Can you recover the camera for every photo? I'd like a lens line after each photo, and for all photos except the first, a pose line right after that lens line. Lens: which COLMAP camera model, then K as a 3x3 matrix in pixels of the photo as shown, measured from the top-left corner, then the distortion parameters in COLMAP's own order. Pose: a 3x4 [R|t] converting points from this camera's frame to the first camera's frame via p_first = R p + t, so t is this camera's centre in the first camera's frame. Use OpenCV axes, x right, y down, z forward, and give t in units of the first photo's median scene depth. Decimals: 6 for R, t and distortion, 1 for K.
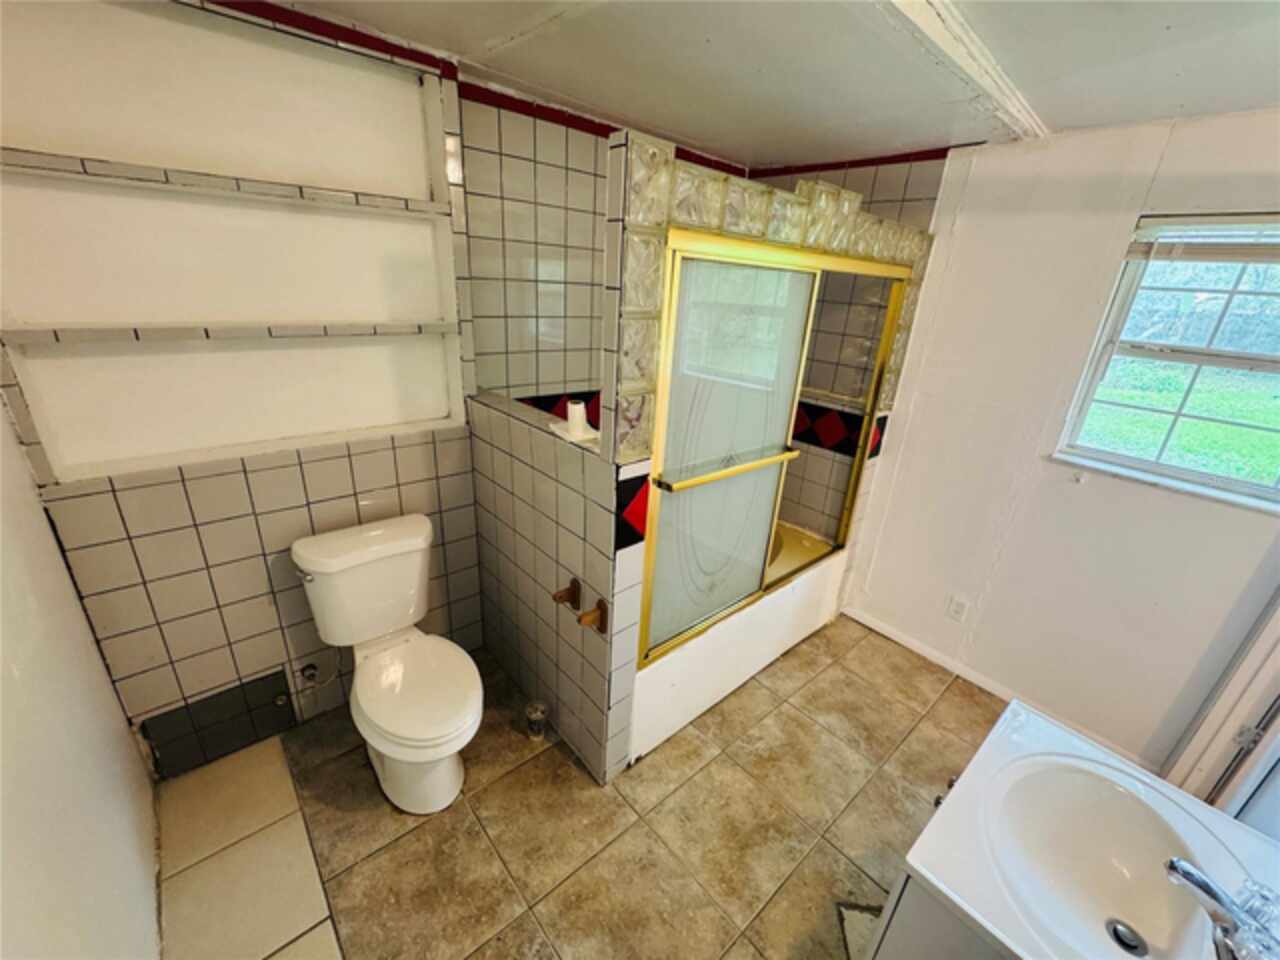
lens RADIAL K [[517.3, 0, 636.8], [0, 517.3, 485.0], [0, 0, 1]] dist [0.000880, -0.000722]
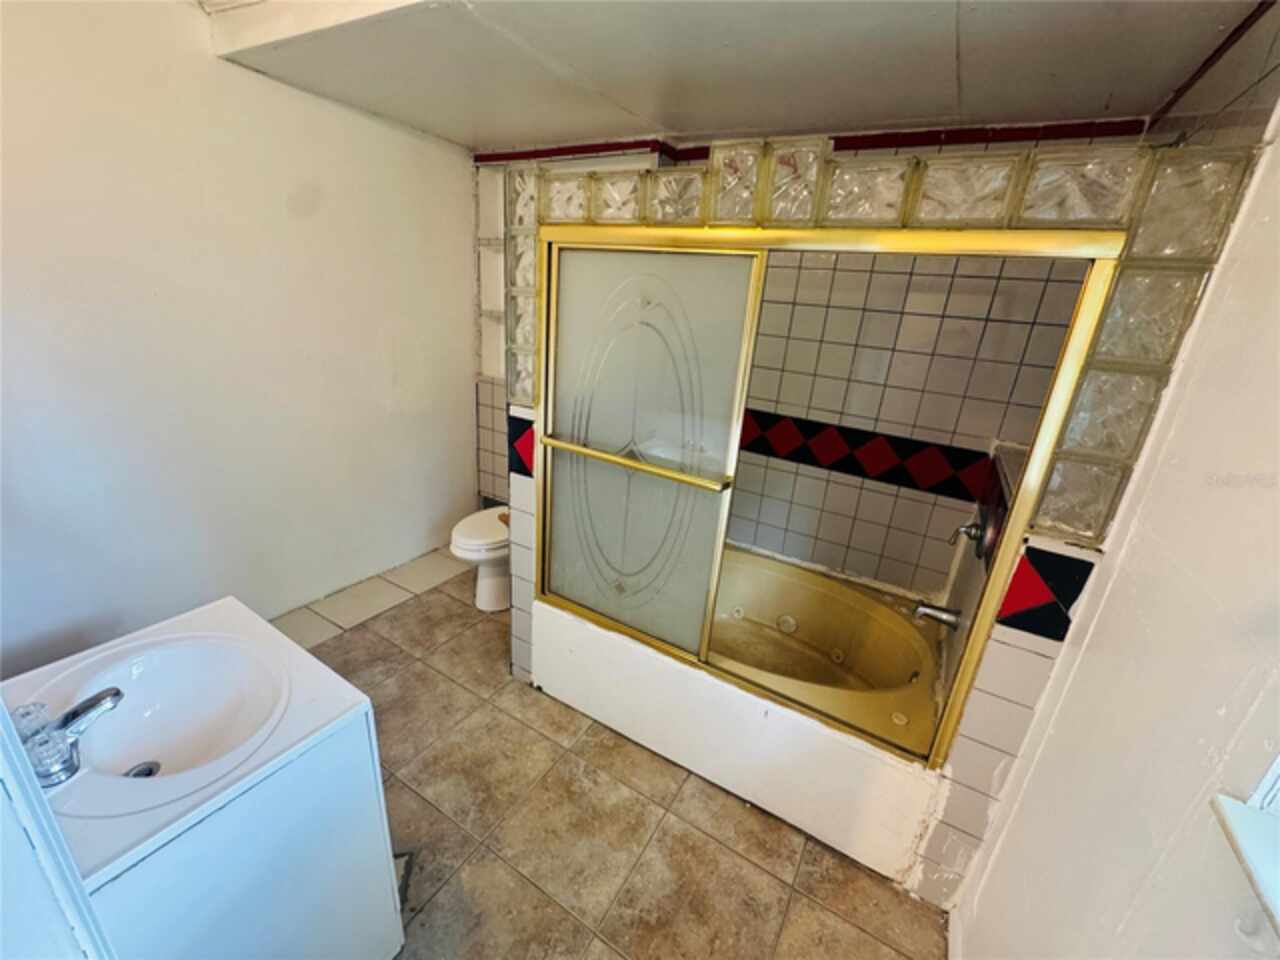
lens RADIAL K [[517.3, 0, 634.0], [0, 517.3, 480.8], [0, 0, 1]] dist [0.000880, -0.000722]
pose [[0.301301, 0.278601, -0.911920, 1.075671], [-0.404912, 0.903236, 0.142164, -0.141516], [0.863287, 0.326413, 0.384955, 0.653717]]
